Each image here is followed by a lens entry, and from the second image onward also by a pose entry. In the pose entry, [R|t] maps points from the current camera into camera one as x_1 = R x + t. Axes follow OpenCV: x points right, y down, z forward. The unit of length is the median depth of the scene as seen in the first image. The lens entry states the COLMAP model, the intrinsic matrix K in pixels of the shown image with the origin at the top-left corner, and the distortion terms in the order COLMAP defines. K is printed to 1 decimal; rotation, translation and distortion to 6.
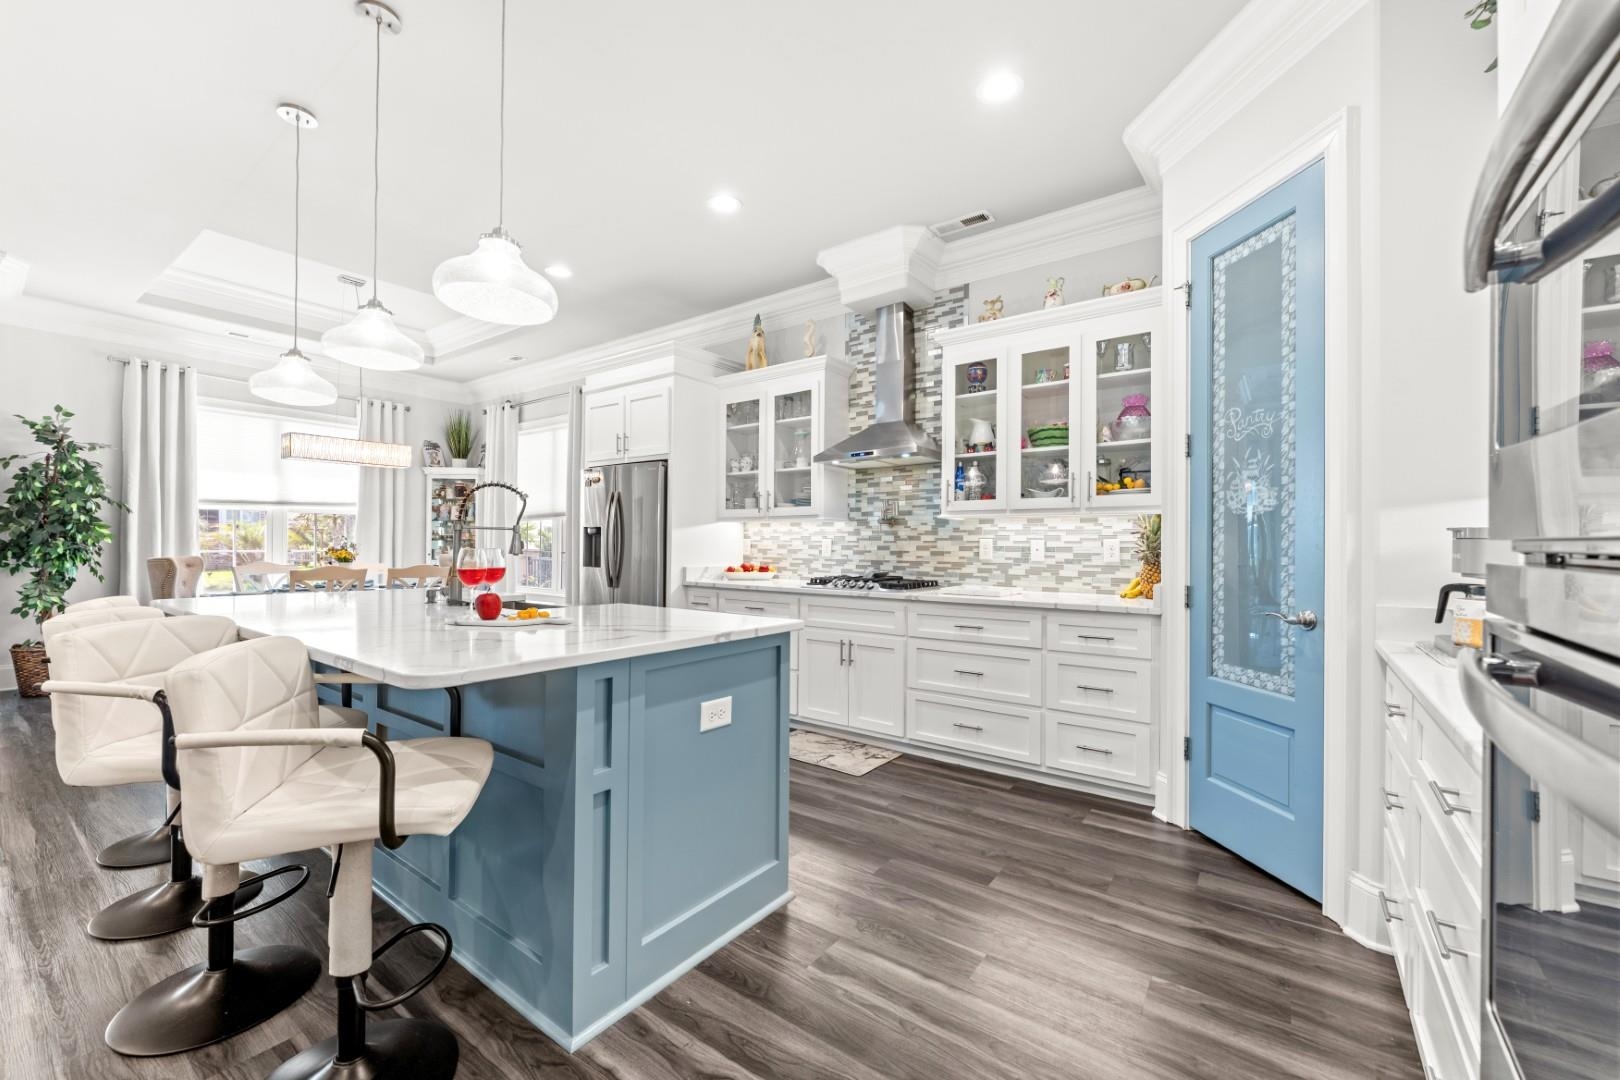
lens RADIAL K [[653.0, 0, 817.3], [0, 653.0, 540.1], [0, 0, 1]] dist [0.000018, 0.000120]
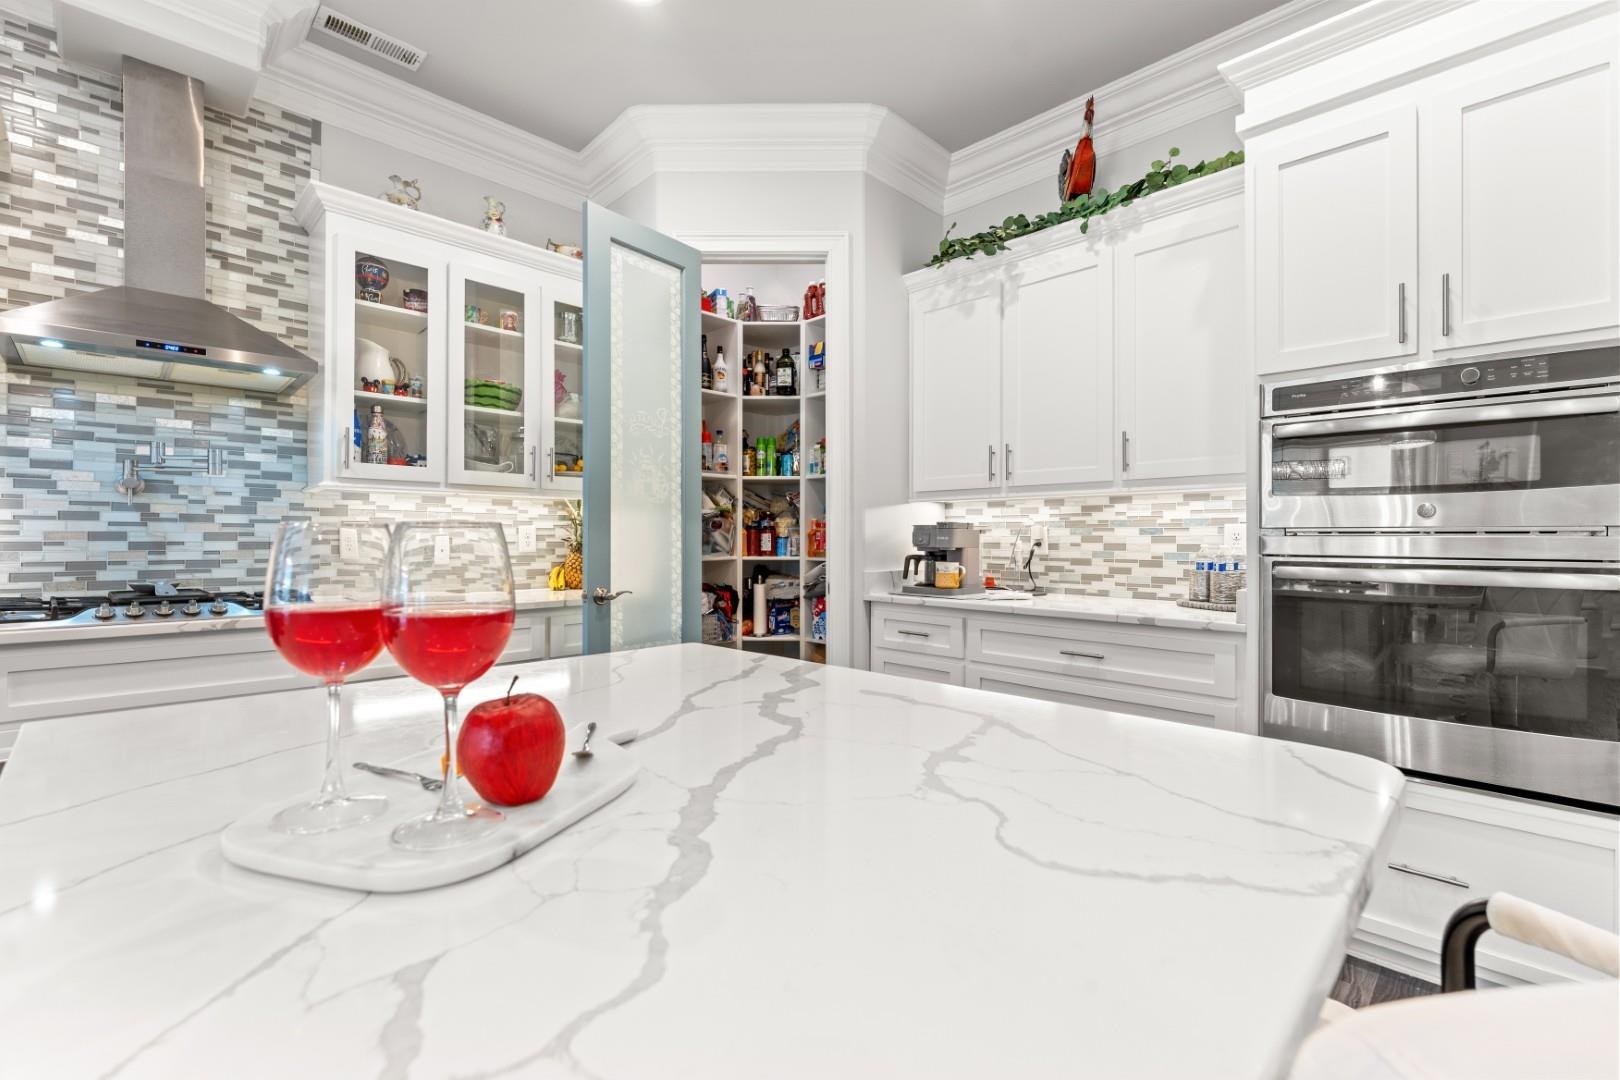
lens RADIAL K [[711.6, 0, 818.4], [0, 711.6, 531.7], [0, 0, 1]] dist [0.002124, 0.000178]
pose [[0.151022, 0.006231, 0.988511, -0.408842], [-0.009028, 0.999947, -0.004924, 0.007451], [-0.988489, -0.008181, 0.151070, 0.439229]]
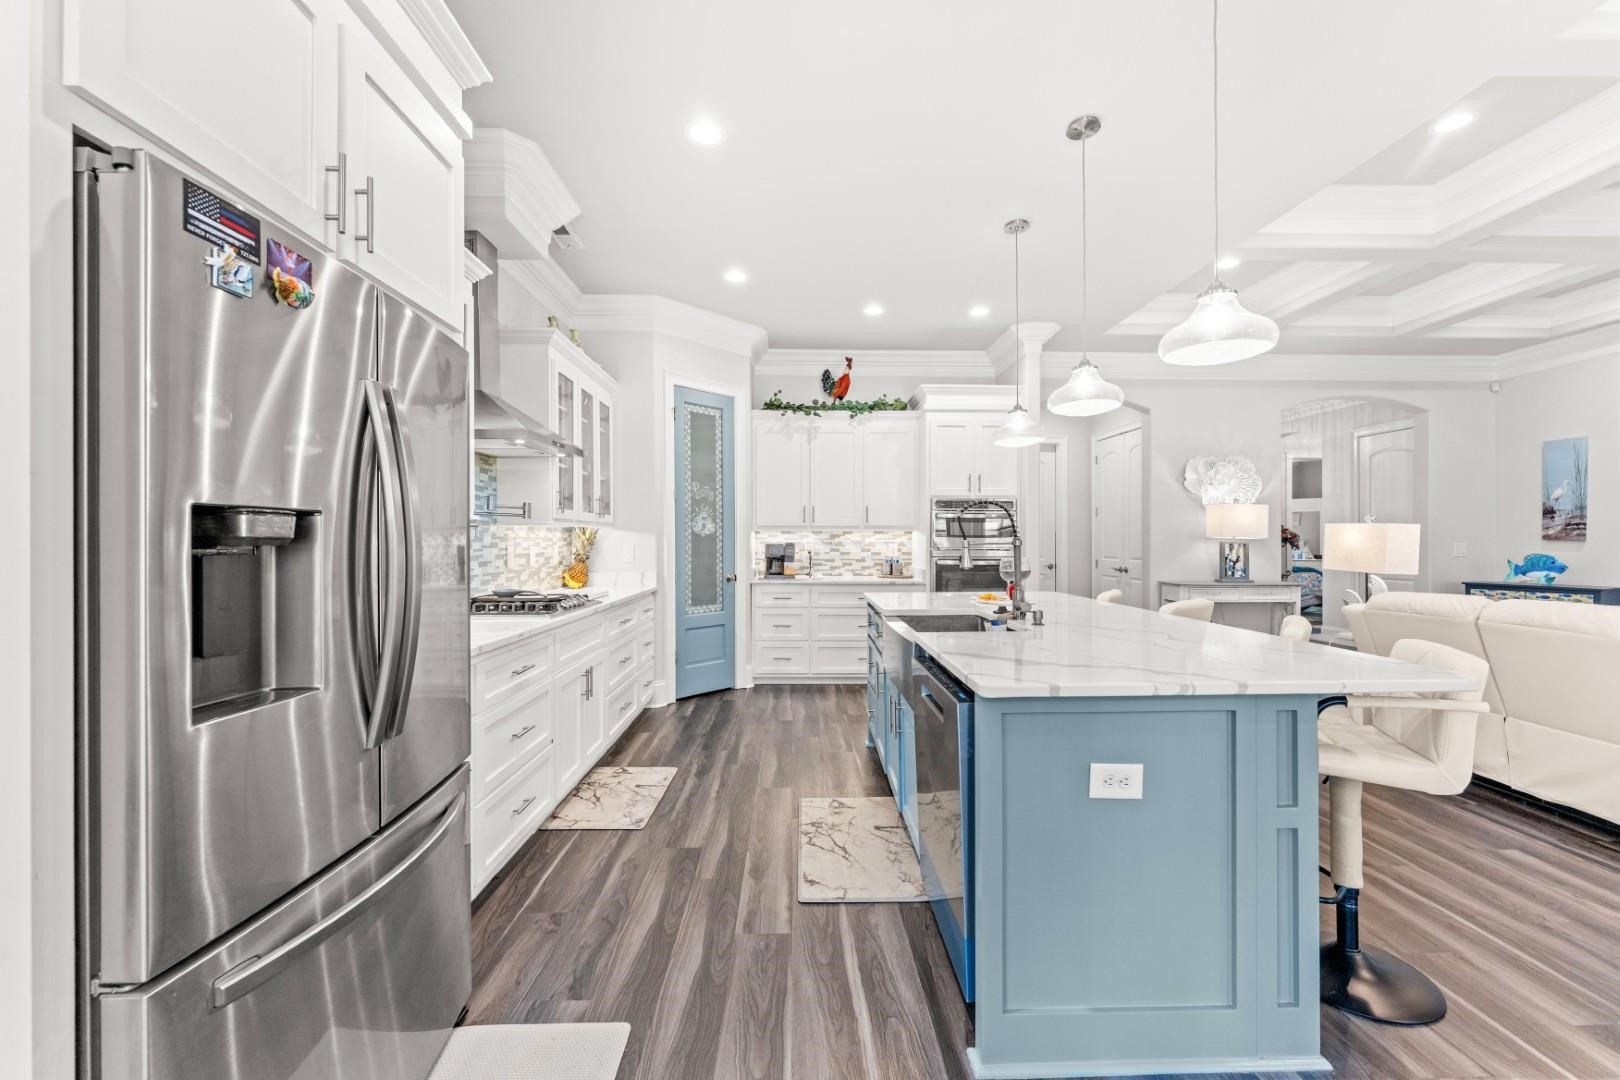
lens RADIAL K [[653.0, 0, 810.7], [0, 653.0, 544.7], [0, 0, 1]] dist [0.000018, 0.000120]
pose [[-0.626657, -0.006408, 0.779269, -0.795623], [-0.009125, 0.999958, 0.000885, -0.005532], [-0.779242, -0.006556, -0.626689, 1.325635]]
